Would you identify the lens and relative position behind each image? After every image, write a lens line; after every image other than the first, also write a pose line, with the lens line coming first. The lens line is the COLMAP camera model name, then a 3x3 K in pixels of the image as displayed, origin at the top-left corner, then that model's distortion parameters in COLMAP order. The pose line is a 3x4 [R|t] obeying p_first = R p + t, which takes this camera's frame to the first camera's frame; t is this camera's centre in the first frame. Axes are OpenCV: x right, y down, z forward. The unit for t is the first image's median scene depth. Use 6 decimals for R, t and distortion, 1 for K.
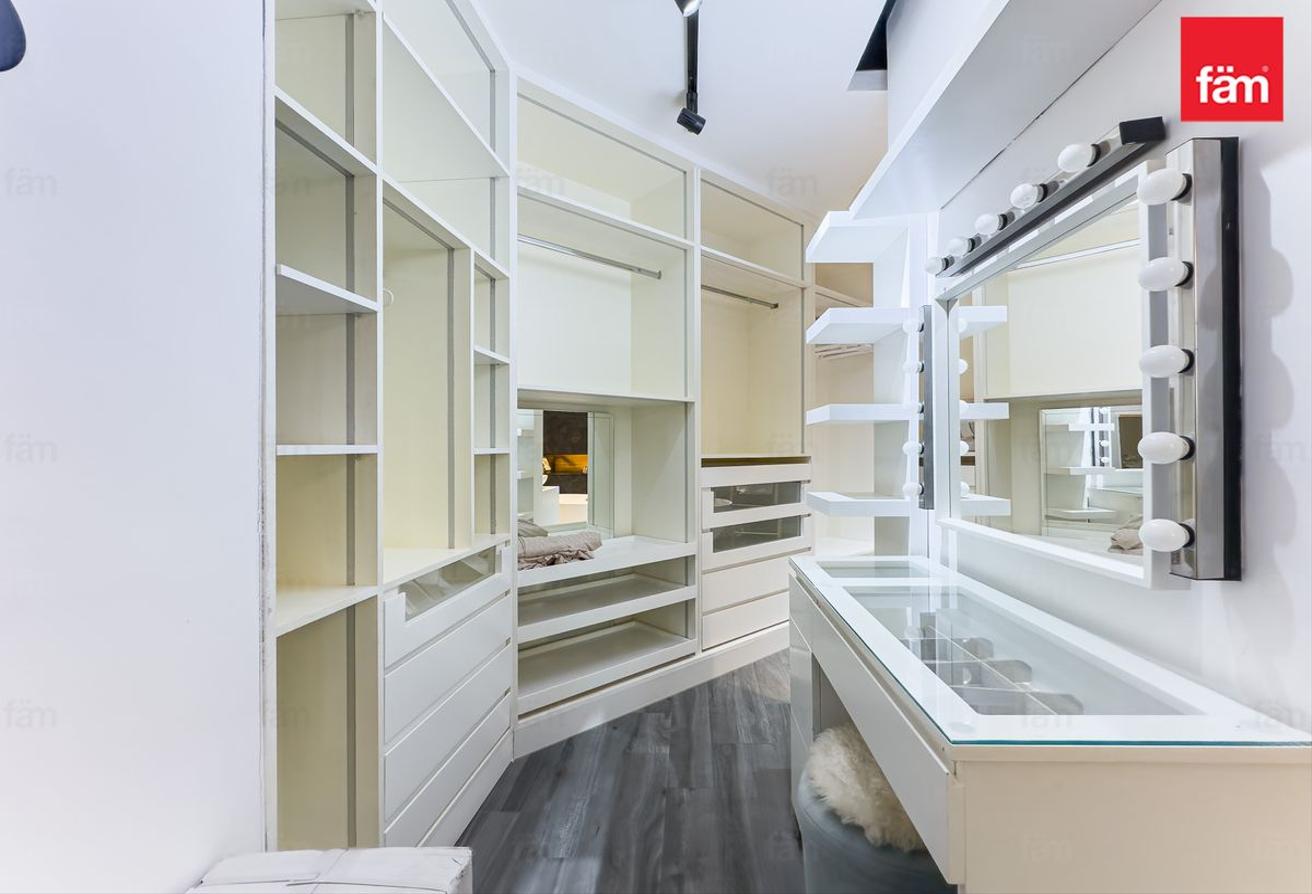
lens RADIAL K [[533.1, 0, 663.2], [0, 533.1, 454.4], [0, 0, 1]] dist [0.000145, 0.000063]
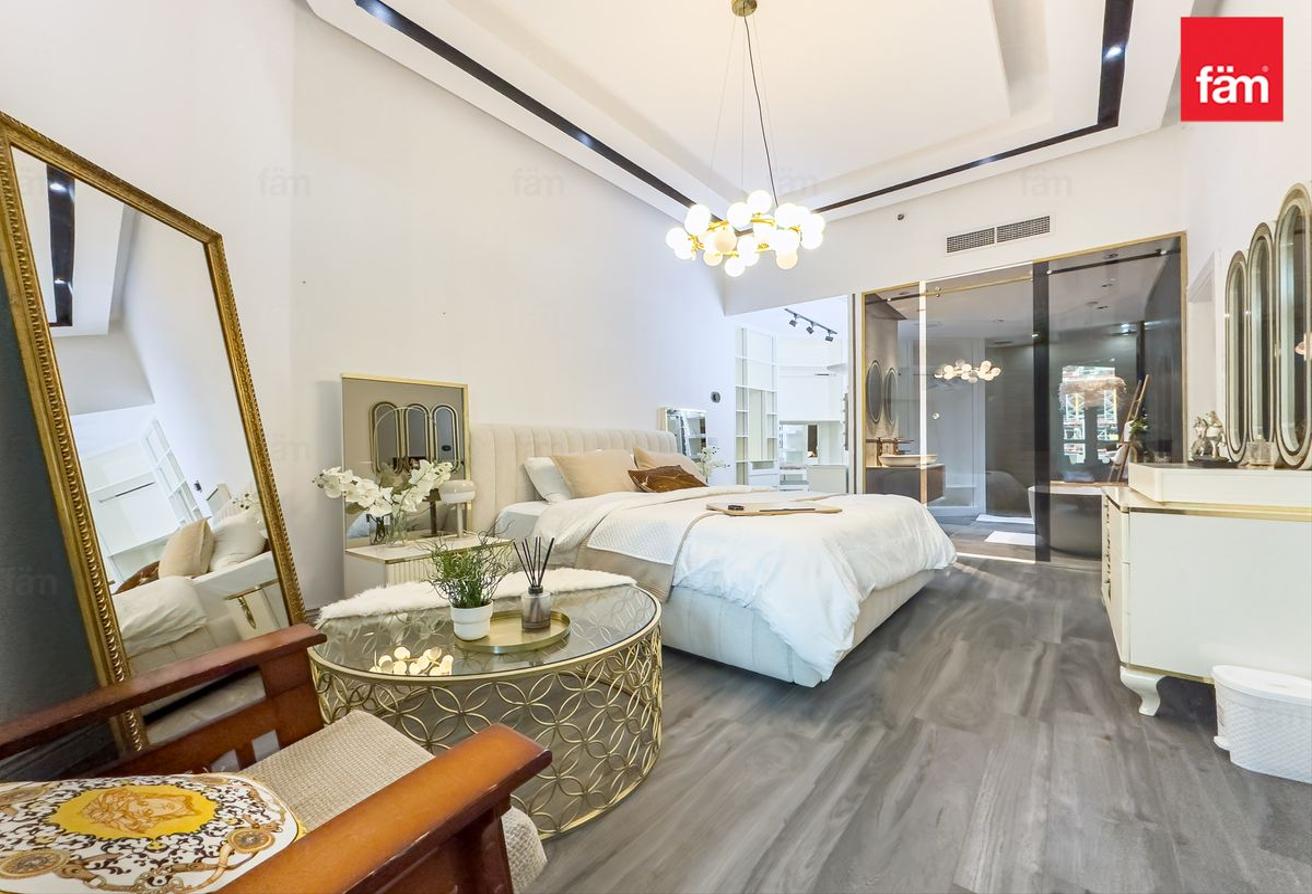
lens RADIAL K [[533.1, 0, 663.2], [0, 533.1, 454.4], [0, 0, 1]] dist [0.000145, 0.000063]
pose [[0.815805, 0.003843, -0.578314, 1.364808], [0.001420, 0.999962, 0.008649, 0.092857], [0.578325, -0.007877, 0.815769, -2.815685]]
